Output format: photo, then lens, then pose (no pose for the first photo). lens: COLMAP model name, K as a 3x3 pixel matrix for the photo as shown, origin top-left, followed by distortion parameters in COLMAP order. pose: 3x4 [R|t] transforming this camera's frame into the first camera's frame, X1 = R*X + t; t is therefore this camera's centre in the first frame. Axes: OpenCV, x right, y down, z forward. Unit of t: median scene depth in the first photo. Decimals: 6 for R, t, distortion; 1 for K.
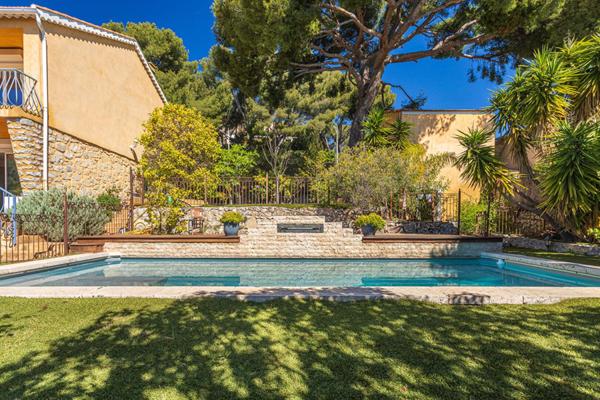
lens RADIAL K [[297.3, 0, 297.6], [0, 297.3, 230.0], [0, 0, 1]] dist [0.002171, 0.000804]
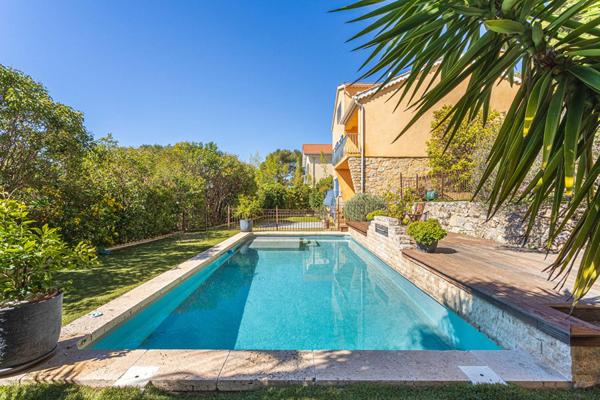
lens RADIAL K [[285.9, 0, 301.5], [0, 285.9, 203.3], [0, 0, 1]] dist [0.000153, 0.000519]
pose [[0.024012, 0.008444, -0.999676, 0.875991], [-0.022527, 0.999715, 0.007904, -0.087727], [0.999458, 0.022330, 0.024196, 0.634677]]
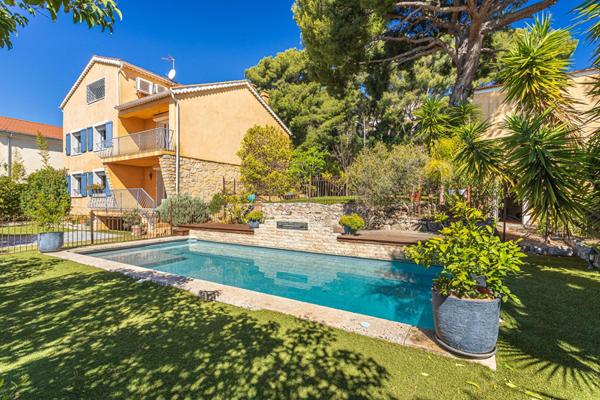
lens RADIAL K [[285.9, 0, 301.5], [0, 285.9, 203.3], [0, 0, 1]] dist [0.000153, 0.000519]
pose [[0.854323, 0.001016, -0.519742, 0.599361], [-0.011295, 0.999798, -0.016612, -0.072471], [0.519620, 0.020062, 0.854162, 0.004979]]
